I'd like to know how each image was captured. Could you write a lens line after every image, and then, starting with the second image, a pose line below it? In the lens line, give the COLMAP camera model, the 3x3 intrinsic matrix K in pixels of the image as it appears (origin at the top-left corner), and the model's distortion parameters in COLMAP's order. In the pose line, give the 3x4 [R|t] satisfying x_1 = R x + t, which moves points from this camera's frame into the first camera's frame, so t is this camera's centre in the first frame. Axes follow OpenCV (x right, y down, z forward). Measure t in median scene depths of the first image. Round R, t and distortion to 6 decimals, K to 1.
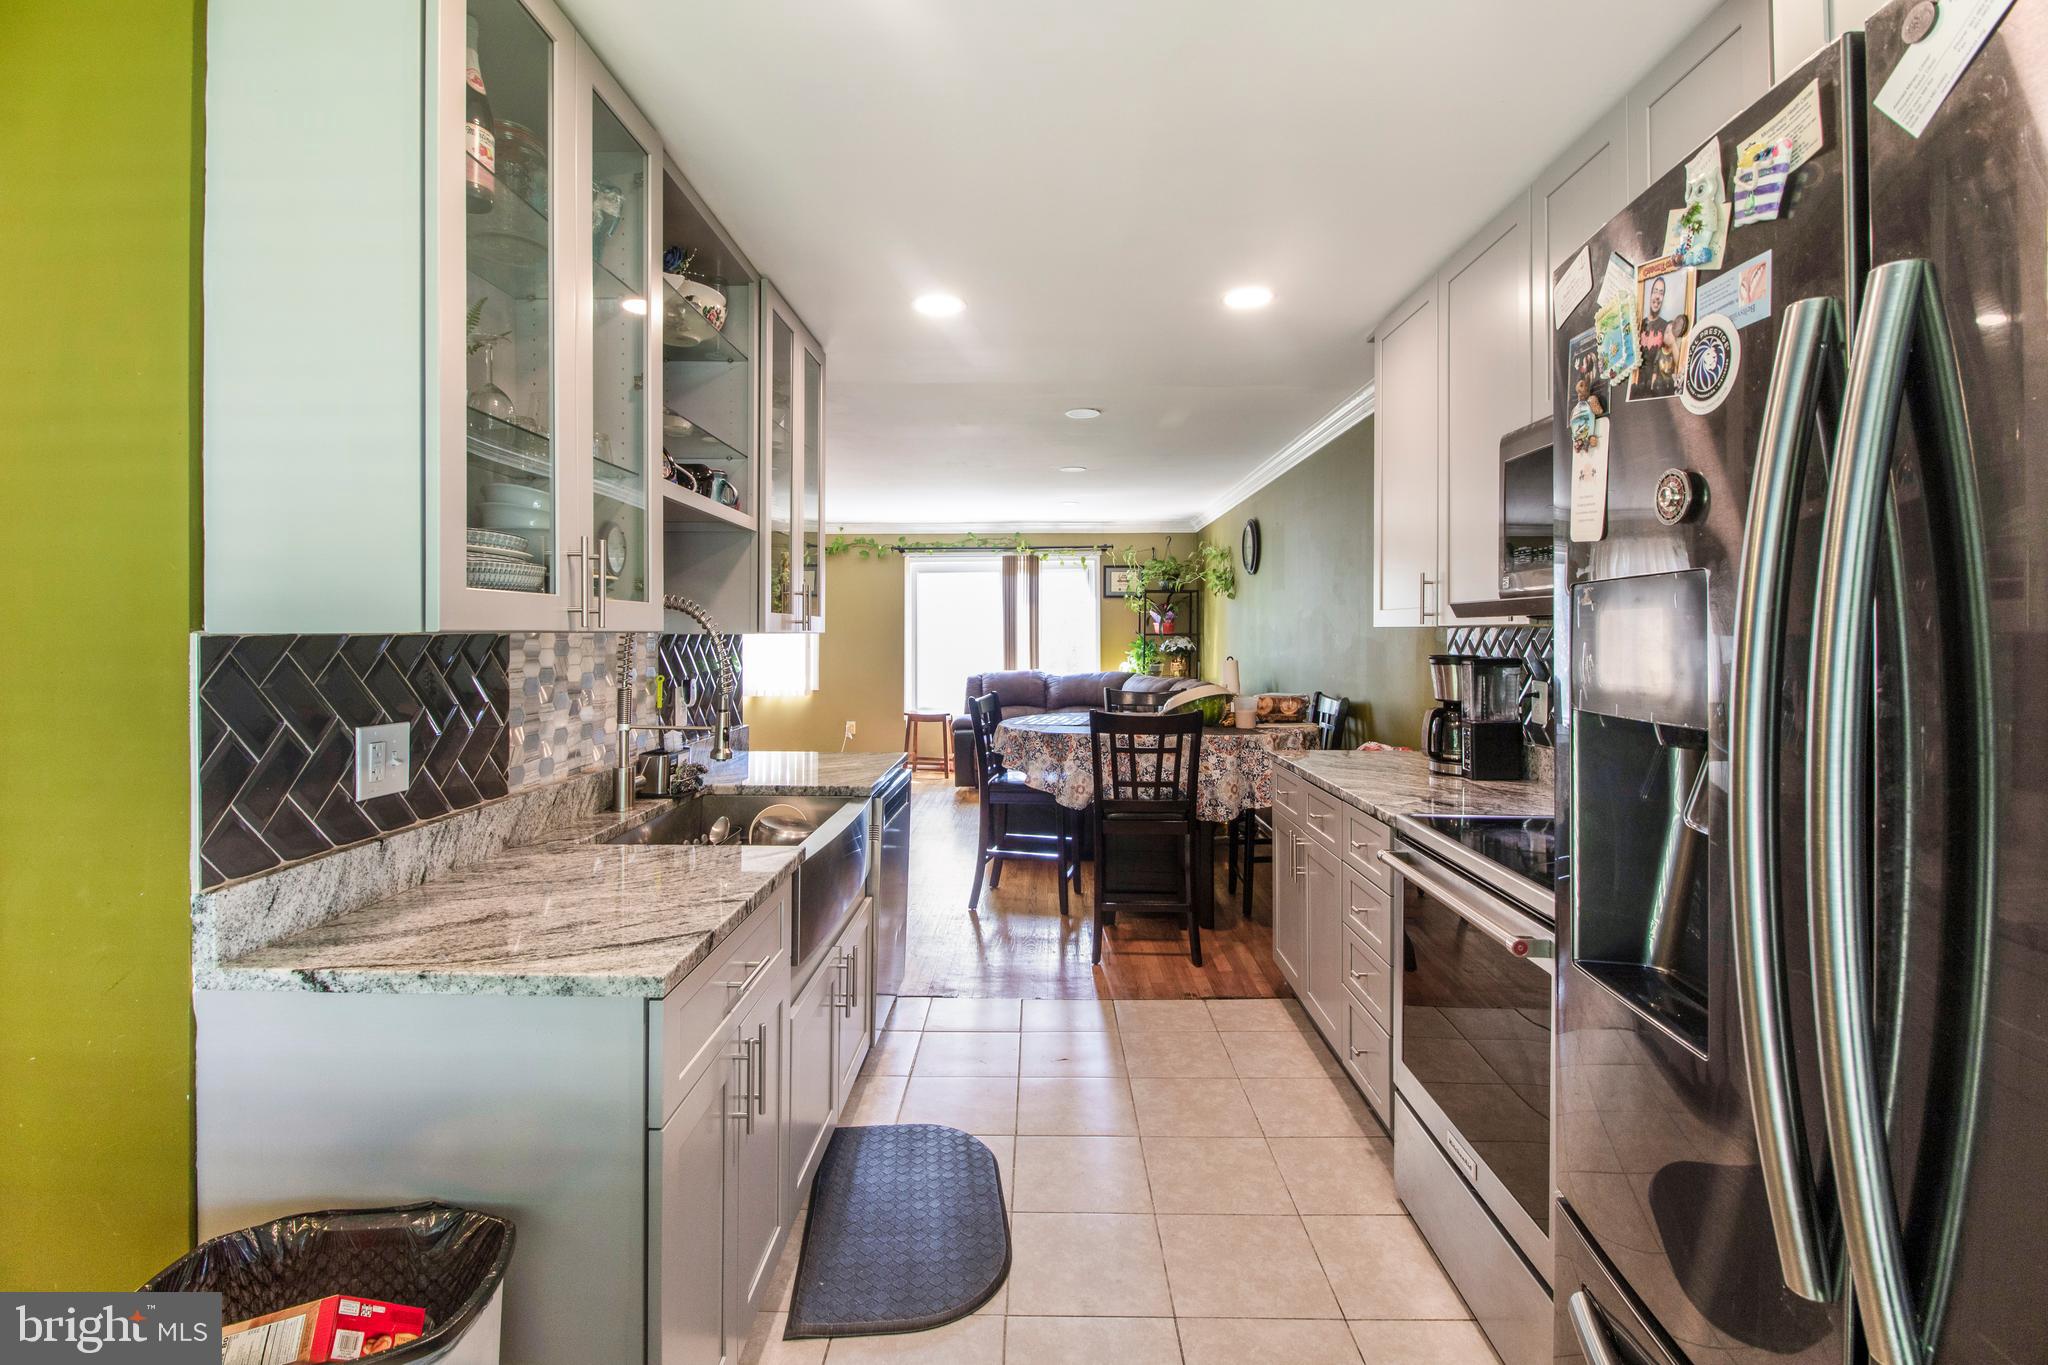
lens RADIAL K [[943.8, 0, 1034.3], [0, 943.8, 634.9], [0, 0, 1]] dist [0.009710, -0.010576]
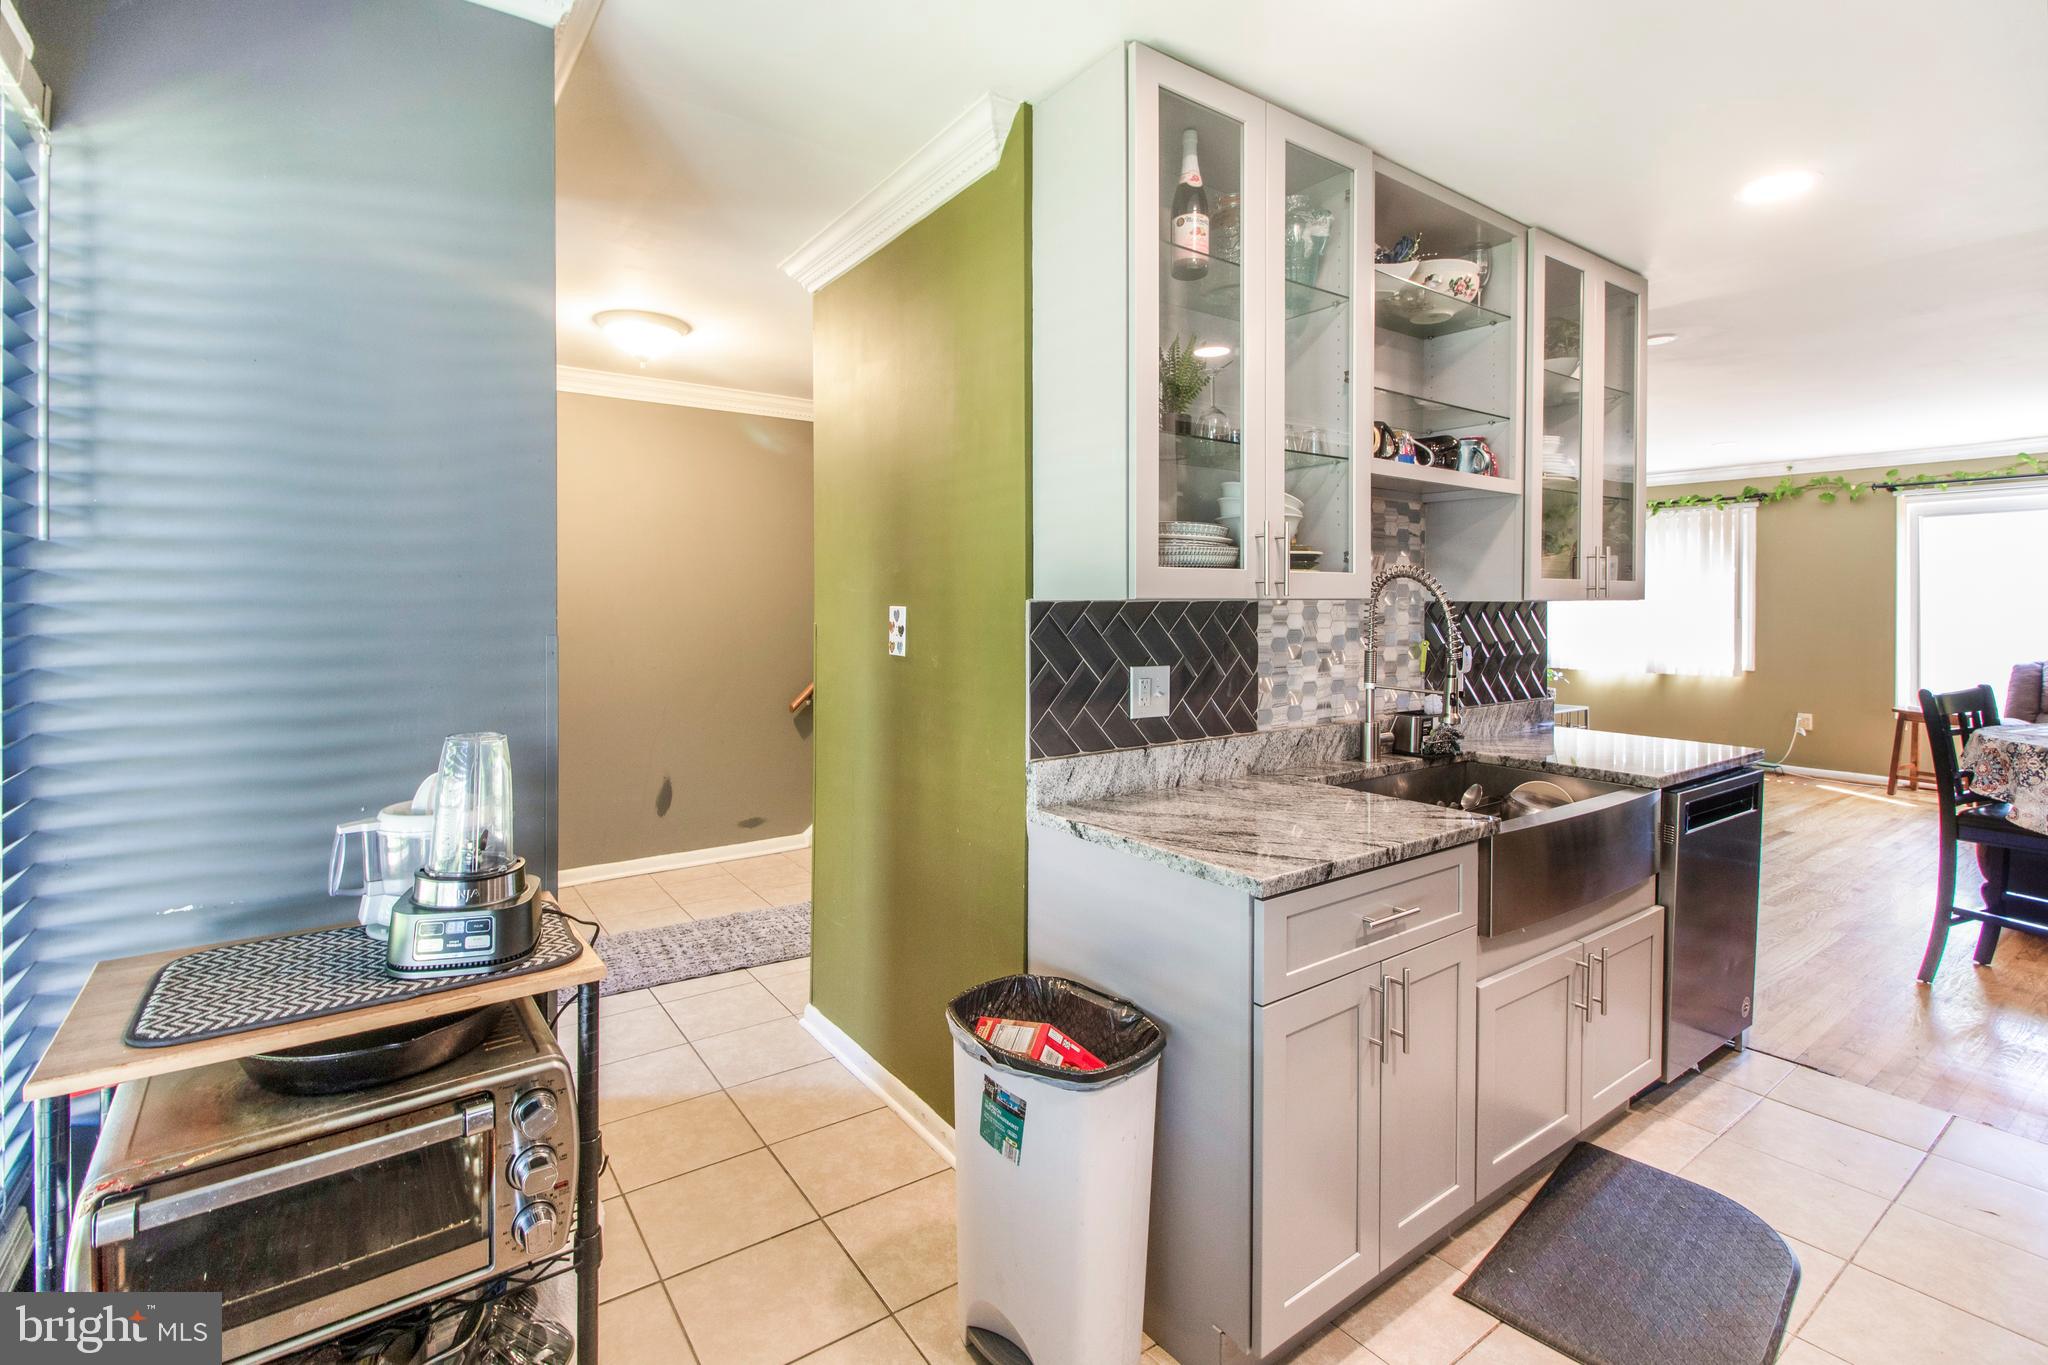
lens RADIAL K [[943.8, 0, 1000.9], [0, 943.8, 605.0], [0, 0, 1]] dist [0.009710, -0.010576]
pose [[0.584361, 0.002709, -0.811490, 0.191987], [-0.000816, 0.999996, 0.002750, 0.000919], [0.811494, -0.000945, 0.584360, 0.008269]]
